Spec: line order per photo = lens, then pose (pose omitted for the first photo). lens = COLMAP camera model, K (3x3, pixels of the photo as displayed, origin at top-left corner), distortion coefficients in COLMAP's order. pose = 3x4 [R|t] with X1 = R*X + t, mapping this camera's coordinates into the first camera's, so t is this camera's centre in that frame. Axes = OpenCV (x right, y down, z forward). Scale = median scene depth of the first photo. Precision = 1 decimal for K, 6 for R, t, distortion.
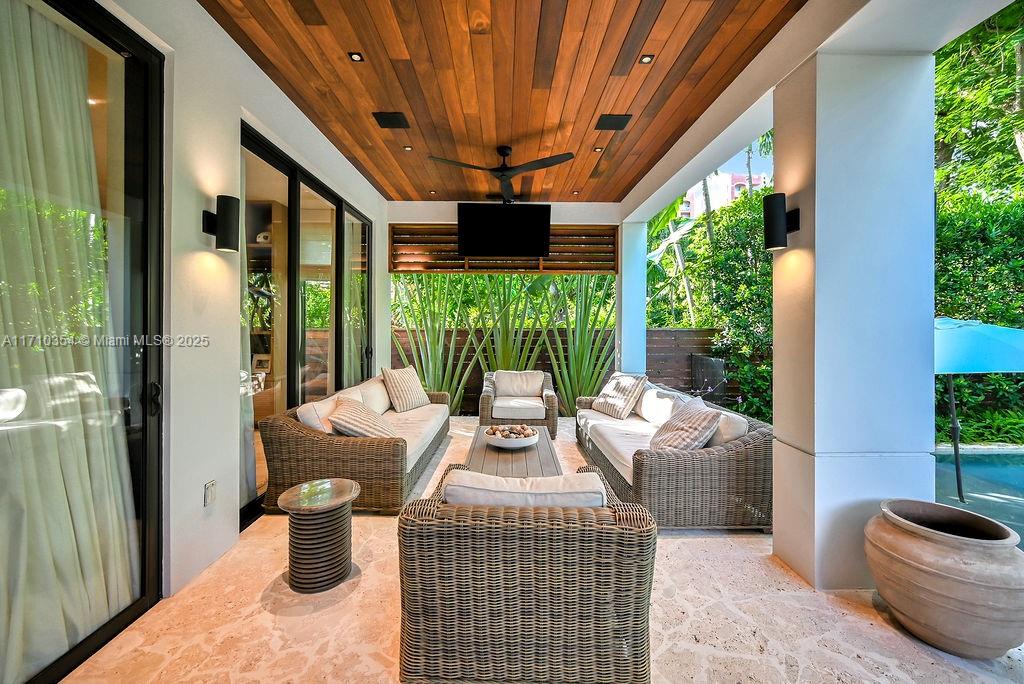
lens RADIAL K [[412.9, 0, 509.3], [0, 412.9, 323.4], [0, 0, 1]] dist [-0.000363, 0.000015]
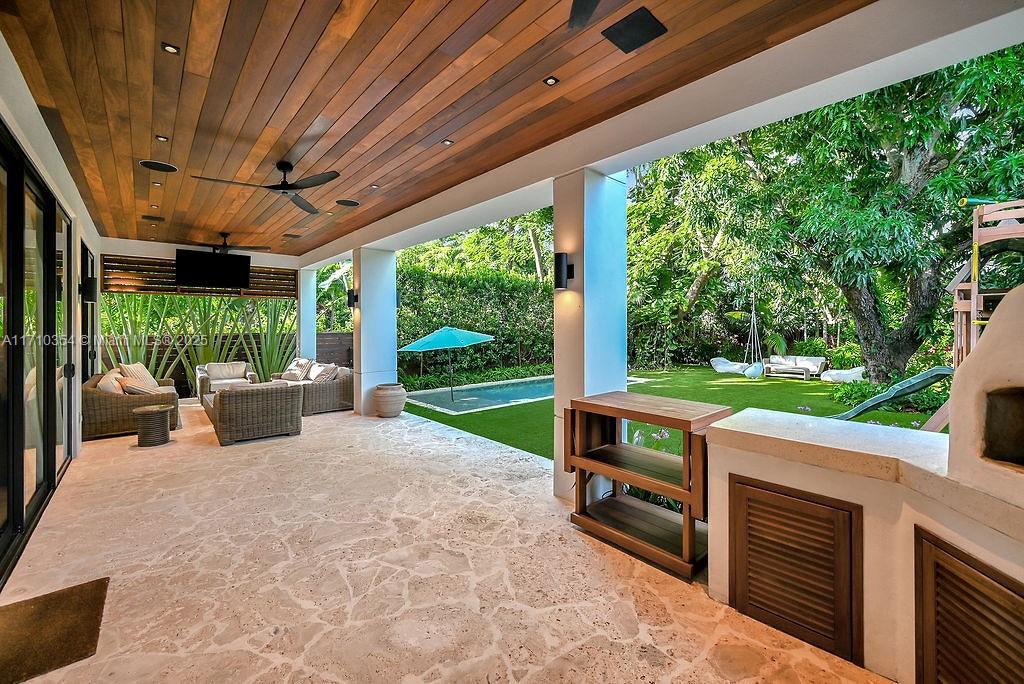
lens RADIAL K [[412.9, 0, 509.3], [0, 412.9, 323.4], [0, 0, 1]] dist [-0.000363, 0.000015]
pose [[0.757913, -0.003541, 0.652346, -0.146703], [0.004025, 0.999992, 0.000751, -0.020744], [-0.652343, 0.002056, 0.757921, -0.680679]]
